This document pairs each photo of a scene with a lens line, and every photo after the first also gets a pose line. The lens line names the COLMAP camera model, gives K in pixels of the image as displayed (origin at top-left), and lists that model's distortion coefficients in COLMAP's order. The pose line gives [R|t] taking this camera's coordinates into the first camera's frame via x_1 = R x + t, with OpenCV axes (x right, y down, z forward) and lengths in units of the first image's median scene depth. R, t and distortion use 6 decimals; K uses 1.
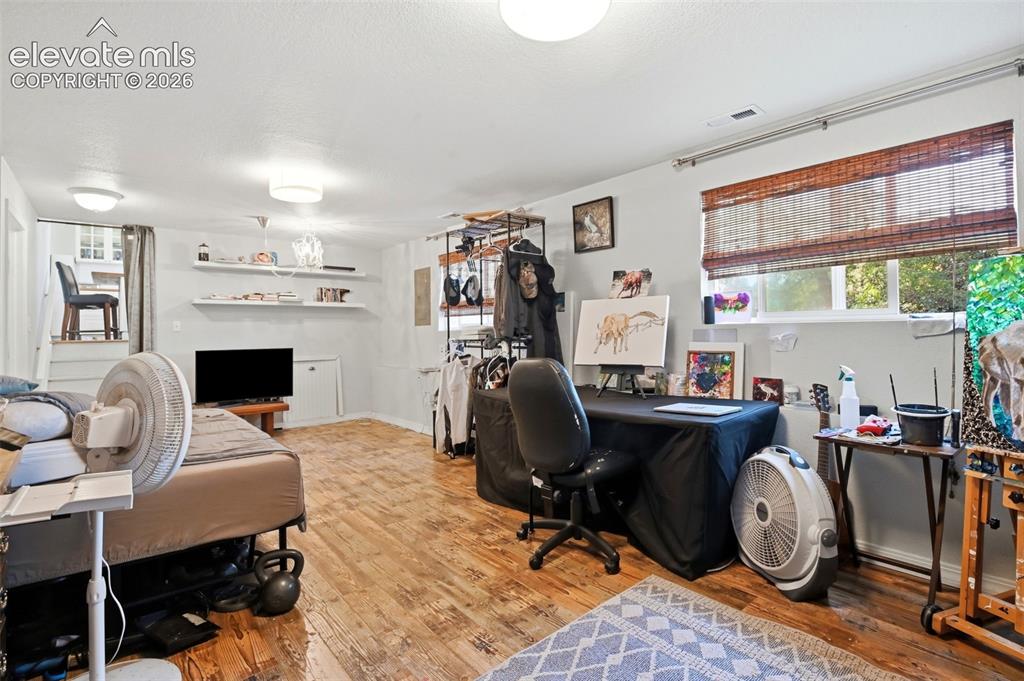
lens RADIAL K [[473.6, 0, 517.3], [0, 473.6, 332.0], [0, 0, 1]] dist [-0.021820, -0.000017]
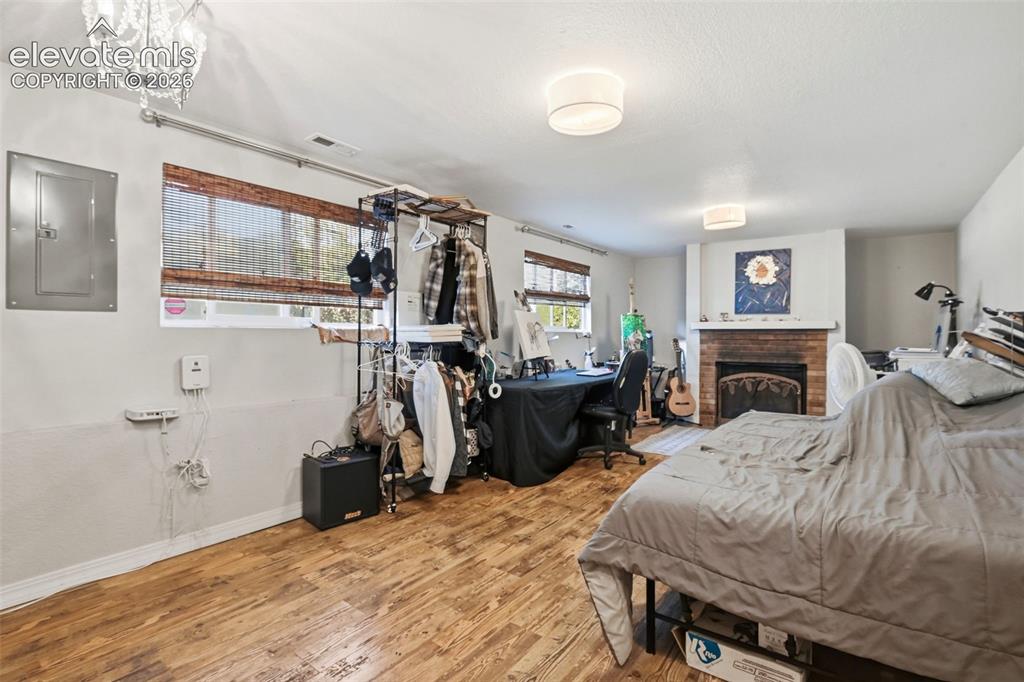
lens RADIAL K [[473.6, 0, 517.3], [0, 473.6, 332.5], [0, 0, 1]] dist [-0.021820, -0.000017]
pose [[-0.203692, 0.021604, 0.978797, -1.092130], [0.001019, 0.999761, -0.021854, 0.023914], [-0.979034, -0.003454, -0.203665, 1.222837]]
